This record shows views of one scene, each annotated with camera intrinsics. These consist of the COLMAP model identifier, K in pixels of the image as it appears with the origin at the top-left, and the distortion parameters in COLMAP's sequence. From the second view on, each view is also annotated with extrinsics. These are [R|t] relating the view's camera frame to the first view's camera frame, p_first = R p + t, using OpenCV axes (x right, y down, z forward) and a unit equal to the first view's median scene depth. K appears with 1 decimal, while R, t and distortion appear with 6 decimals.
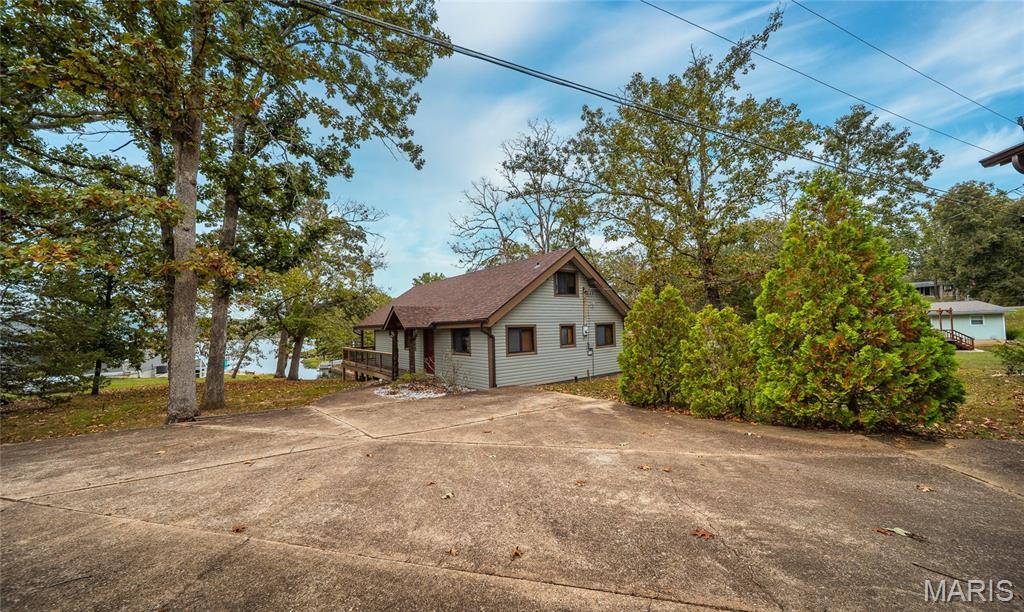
lens RADIAL K [[357.3, 0, 507.9], [0, 357.3, 314.6], [0, 0, 1]] dist [-0.000586, -0.000235]
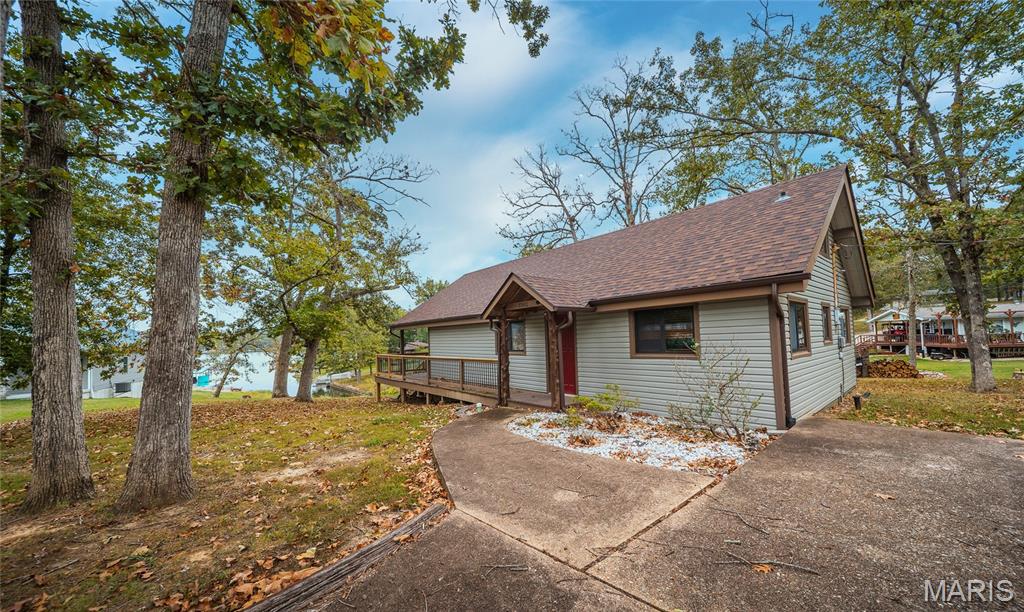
lens RADIAL K [[354.3, 0, 515.0], [0, 354.3, 323.7], [0, 0, 1]] dist [-0.000483, -0.000044]
pose [[0.999010, -0.002991, 0.044376, -0.310511], [0.003479, 0.999934, -0.010920, 0.056310], [-0.044341, 0.011063, 0.998955, 0.404097]]
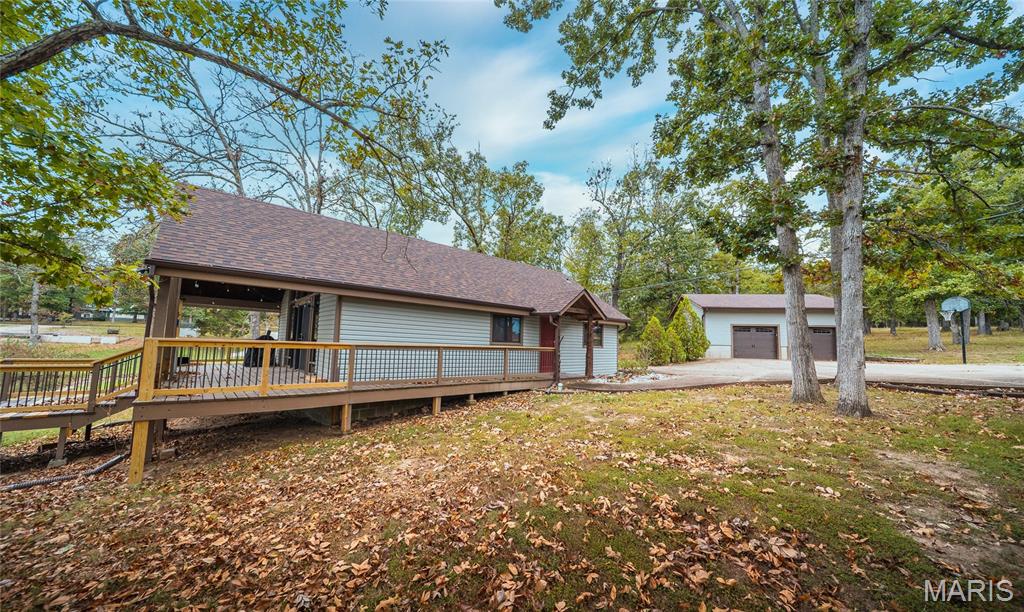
lens RADIAL K [[357.3, 0, 507.9], [0, 357.3, 314.6], [0, 0, 1]] dist [-0.000586, -0.000235]
pose [[-0.091886, 0.095547, 0.991175, -1.028454], [-0.070906, 0.992231, -0.102222, 0.120008], [-0.993242, -0.079673, -0.084398, 1.126793]]
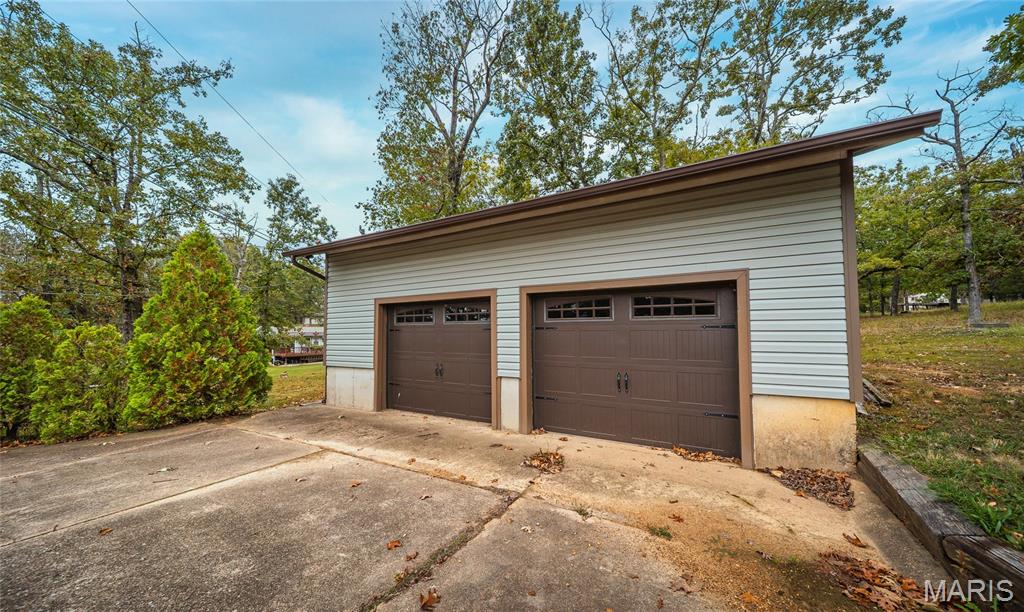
lens RADIAL K [[356.4, 0, 504.6], [0, 356.4, 318.2], [0, 0, 1]] dist [-0.002202, -0.000448]
pose [[0.285210, 0.069227, 0.955962, -0.012335], [-0.034327, 0.997486, -0.061993, -0.007269], [-0.957850, -0.015134, 0.286869, -0.156899]]
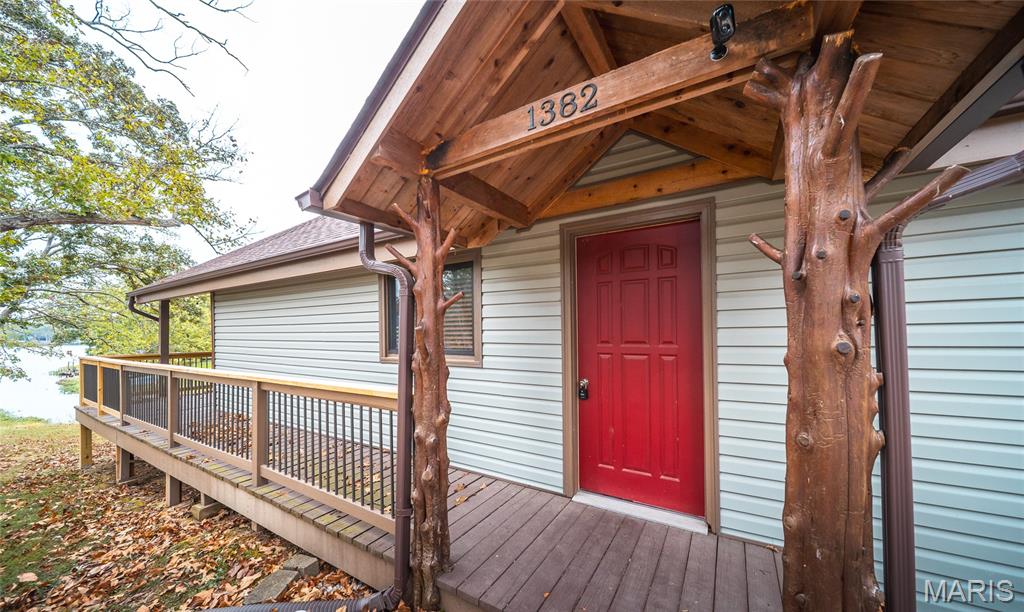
lens RADIAL K [[357.3, 0, 507.9], [0, 357.3, 314.6], [0, 0, 1]] dist [-0.000586, -0.000235]
pose [[0.938743, 0.021324, 0.343957, -0.319946], [-0.016026, 0.999705, -0.018239, 0.080035], [-0.344245, 0.011610, 0.938808, 0.833125]]
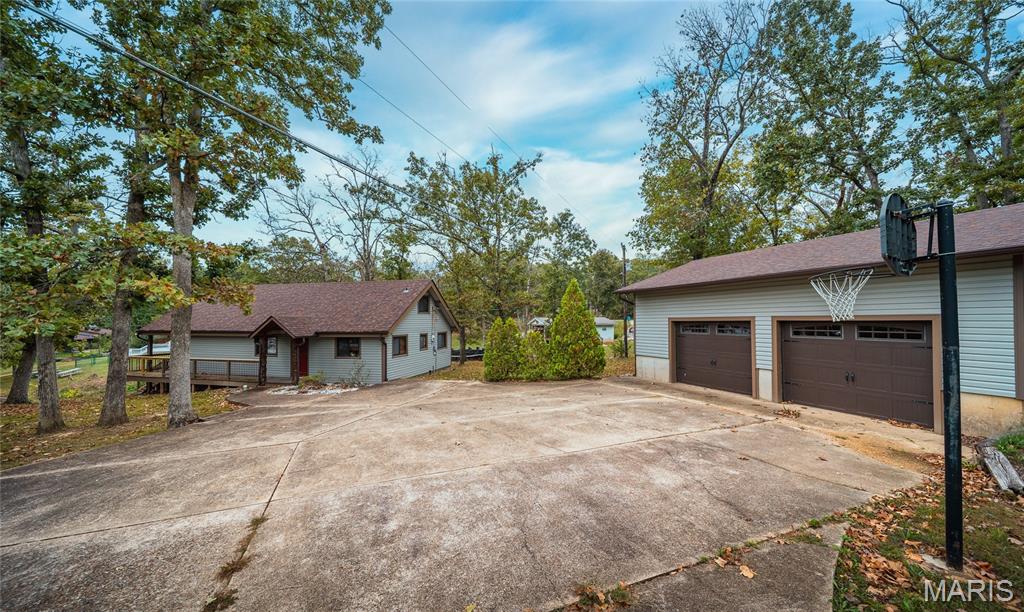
lens RADIAL K [[357.3, 0, 507.9], [0, 357.3, 314.6], [0, 0, 1]] dist [-0.000586, -0.000235]
pose [[0.788811, 0.034524, 0.613666, -0.382811], [-0.036969, 0.999279, -0.008697, -0.041447], [-0.613523, -0.015827, 0.789518, -0.269070]]
